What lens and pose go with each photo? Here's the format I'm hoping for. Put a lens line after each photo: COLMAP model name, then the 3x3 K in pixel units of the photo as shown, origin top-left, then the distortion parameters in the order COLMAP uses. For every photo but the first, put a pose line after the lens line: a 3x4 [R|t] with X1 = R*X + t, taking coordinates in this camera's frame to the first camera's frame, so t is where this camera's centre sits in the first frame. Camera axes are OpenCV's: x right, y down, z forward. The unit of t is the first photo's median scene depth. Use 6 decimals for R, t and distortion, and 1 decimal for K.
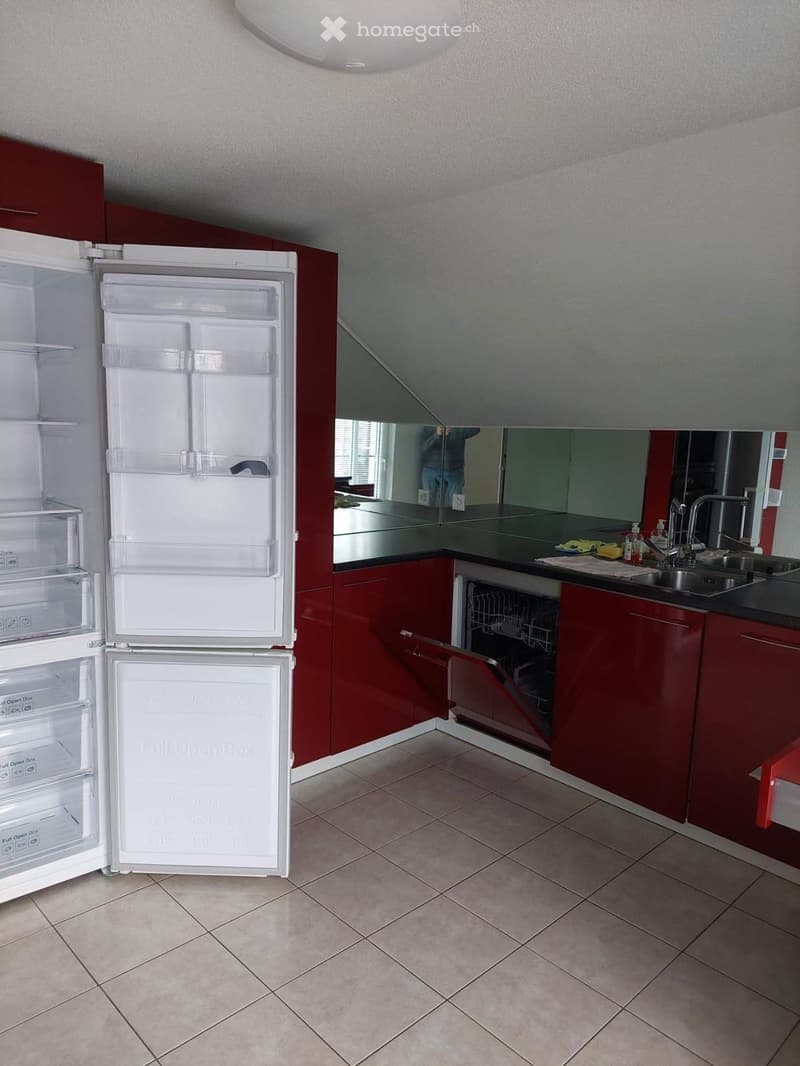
lens RADIAL K [[776.0, 0, 399.9], [0, 776.0, 556.6], [0, 0, 1]] dist [0.025114, -0.002971]
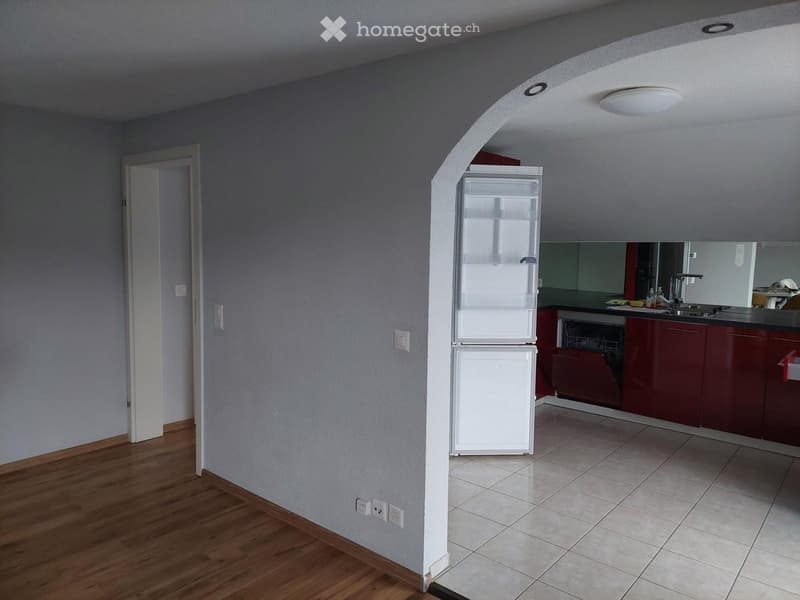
lens RADIAL K [[582.3, 0, 400.0], [0, 582.3, 300.0], [0, 0, 1]] dist [0.025114, -0.002971]
pose [[0.995296, -0.027136, 0.093002, -0.658255], [0.033787, 0.996925, -0.070708, 0.098262], [-0.090797, 0.073518, 0.993152, -0.584302]]
